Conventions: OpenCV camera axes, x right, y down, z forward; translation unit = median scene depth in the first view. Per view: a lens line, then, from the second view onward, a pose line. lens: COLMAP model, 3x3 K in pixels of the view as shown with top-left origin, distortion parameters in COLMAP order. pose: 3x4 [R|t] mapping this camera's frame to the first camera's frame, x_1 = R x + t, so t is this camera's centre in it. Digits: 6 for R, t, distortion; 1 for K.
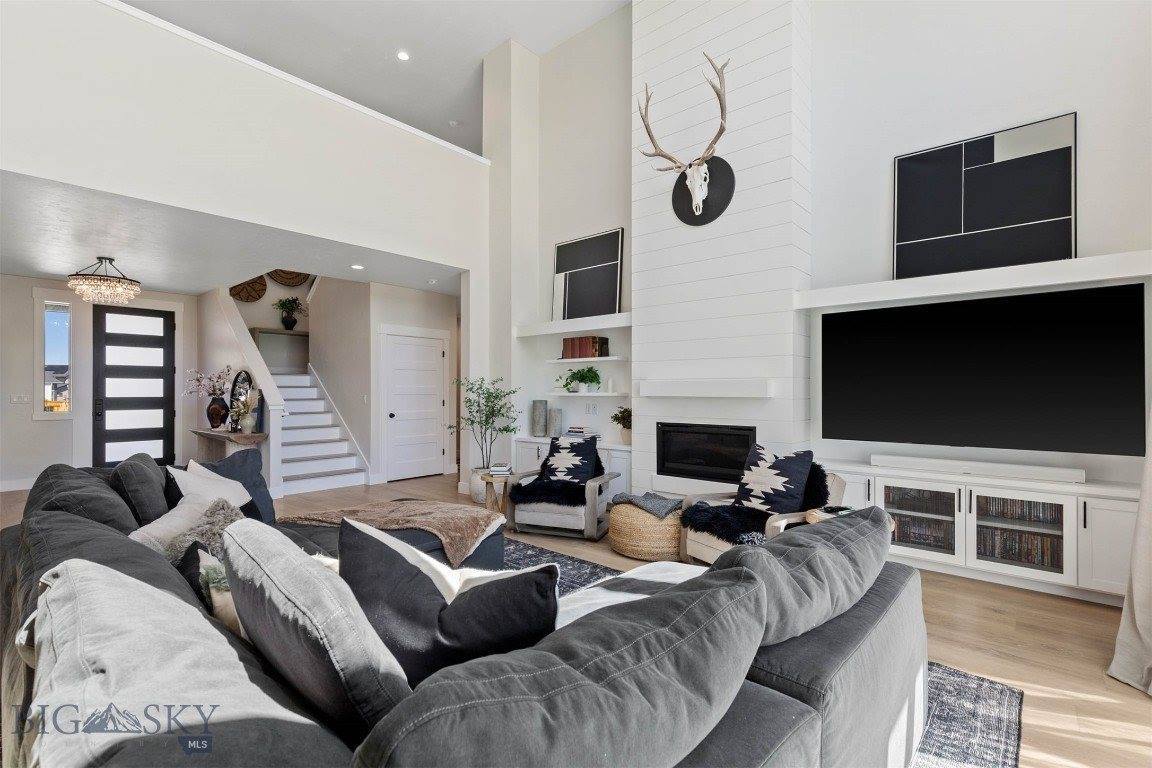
lens RADIAL K [[517.5, 0, 576.0], [0, 517.5, 384.0], [0, 0, 1]] dist [0.003109, 0.000278]
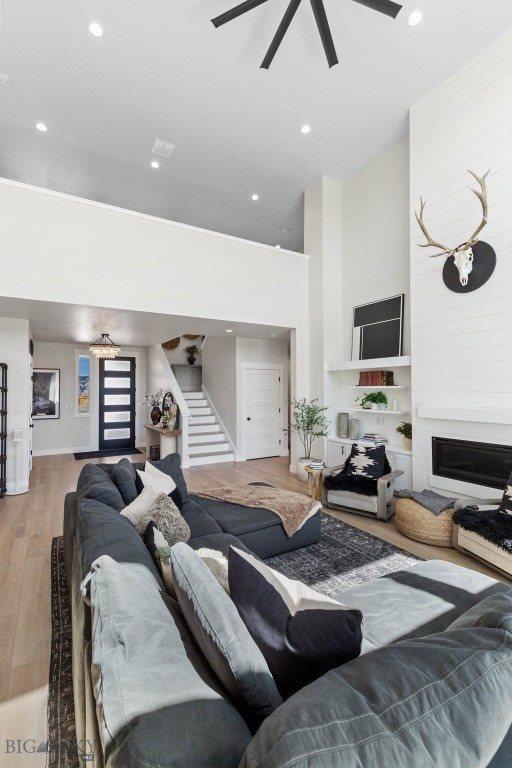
lens RADIAL K [[344.1, 0, 255.5], [0, 344.1, 380.9], [0, 0, 1]] dist [0.002551, -0.000448]
pose [[0.950074, -0.008760, -0.311902, -0.002518], [0.004702, 0.999894, -0.013758, -0.066433], [0.311990, 0.011604, 0.950015, -0.015136]]
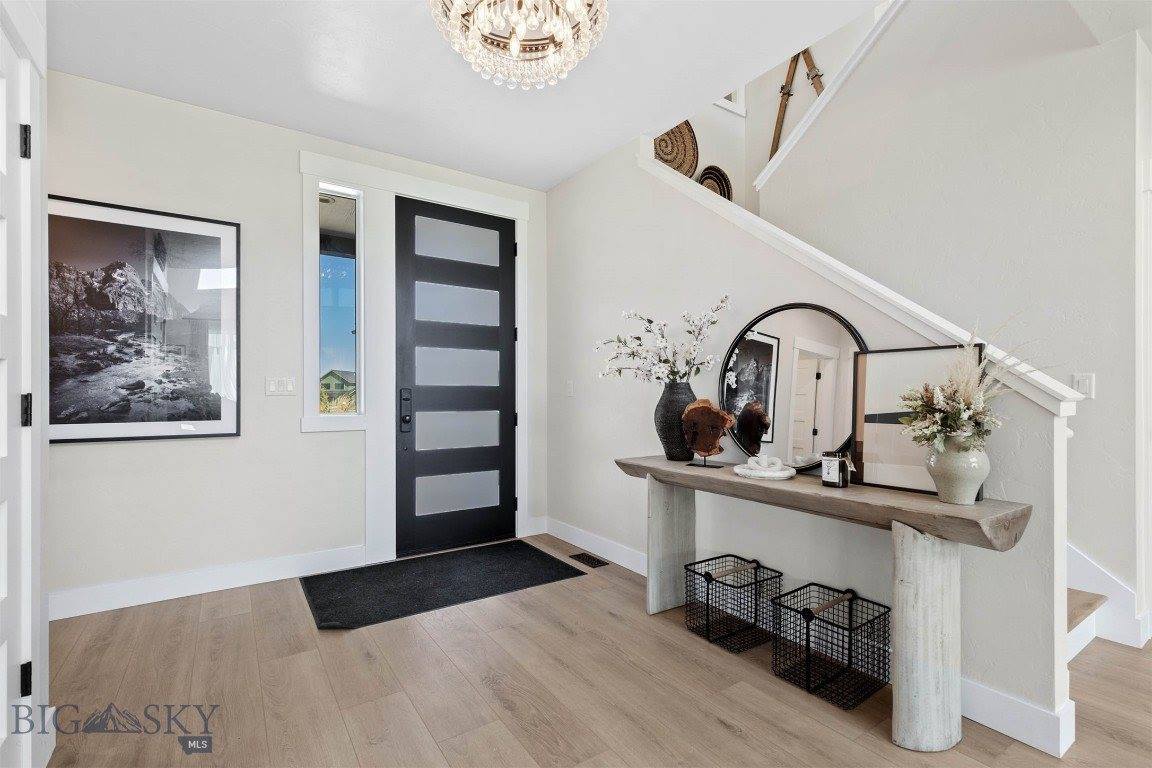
lens RADIAL K [[517.5, 0, 576.0], [0, 517.5, 384.0], [0, 0, 1]] dist [0.003109, 0.000278]
pose [[0.965476, -0.005474, -0.260433, -0.990116], [0.003001, 0.999947, -0.009893, 0.046948], [0.260473, 0.008770, 0.965441, 0.884832]]
